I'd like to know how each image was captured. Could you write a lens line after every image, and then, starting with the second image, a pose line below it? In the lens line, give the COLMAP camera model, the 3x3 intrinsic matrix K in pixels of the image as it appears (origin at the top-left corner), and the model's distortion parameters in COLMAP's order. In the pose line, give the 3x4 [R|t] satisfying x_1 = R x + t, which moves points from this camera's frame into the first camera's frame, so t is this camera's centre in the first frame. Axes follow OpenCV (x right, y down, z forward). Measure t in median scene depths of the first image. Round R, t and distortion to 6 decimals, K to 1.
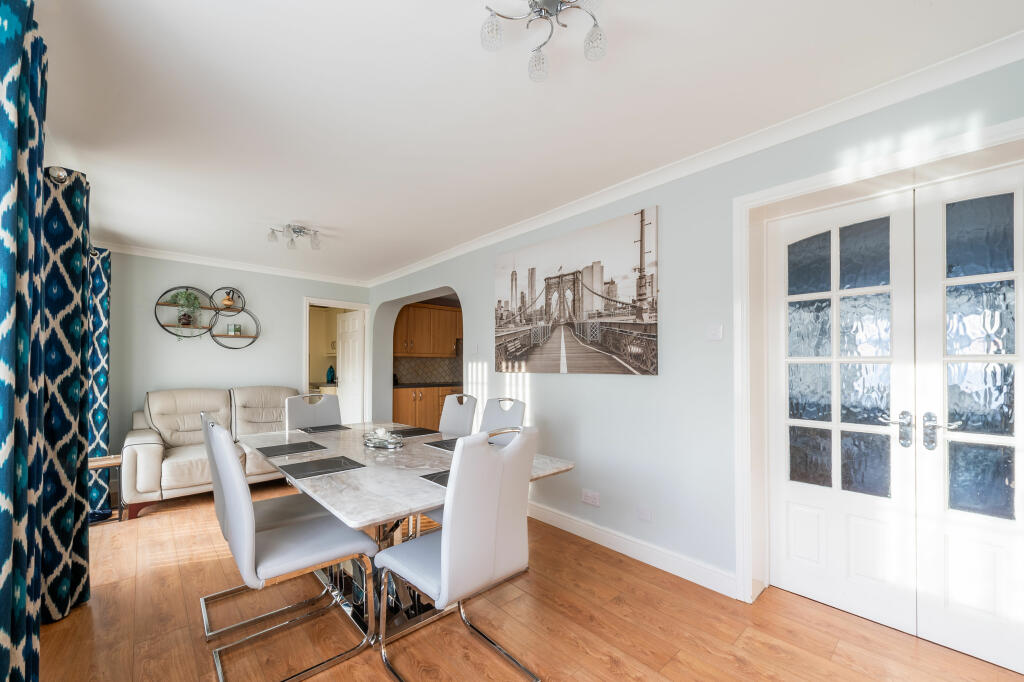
lens RADIAL K [[412.3, 0, 502.1], [0, 412.3, 365.4], [0, 0, 1]] dist [0.004342, -0.001405]
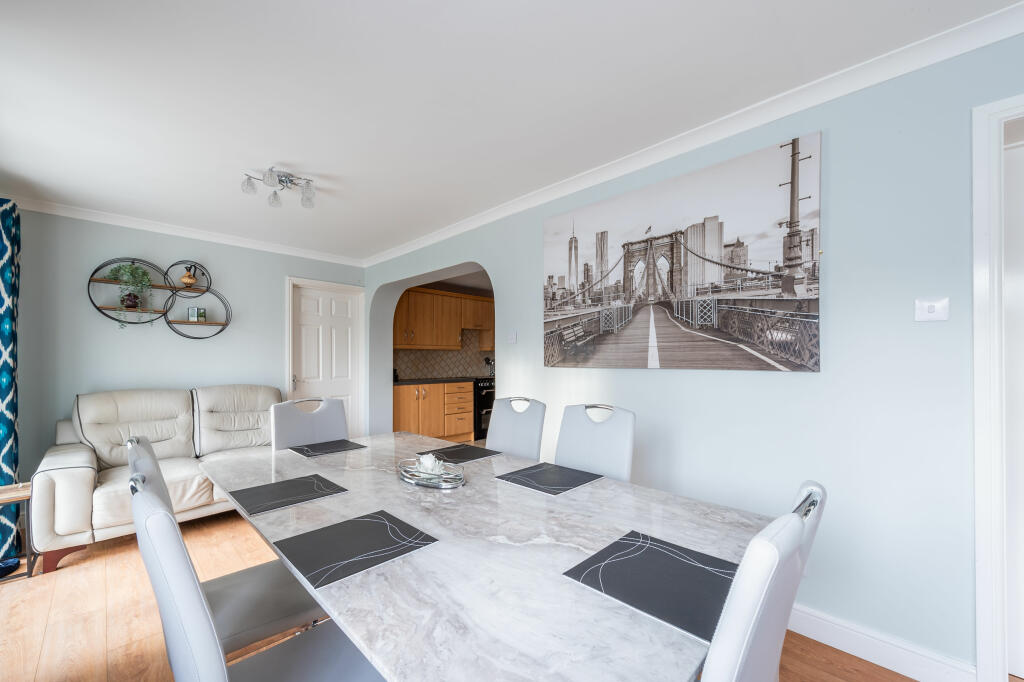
lens RADIAL K [[412.3, 0, 513.1], [0, 412.3, 361.0], [0, 0, 1]] dist [0.004342, -0.001405]
pose [[0.997454, -0.003314, 0.071242, -0.135543], [0.002899, 0.999978, 0.005923, -0.000315], [-0.071260, -0.005702, 0.997441, 0.223681]]
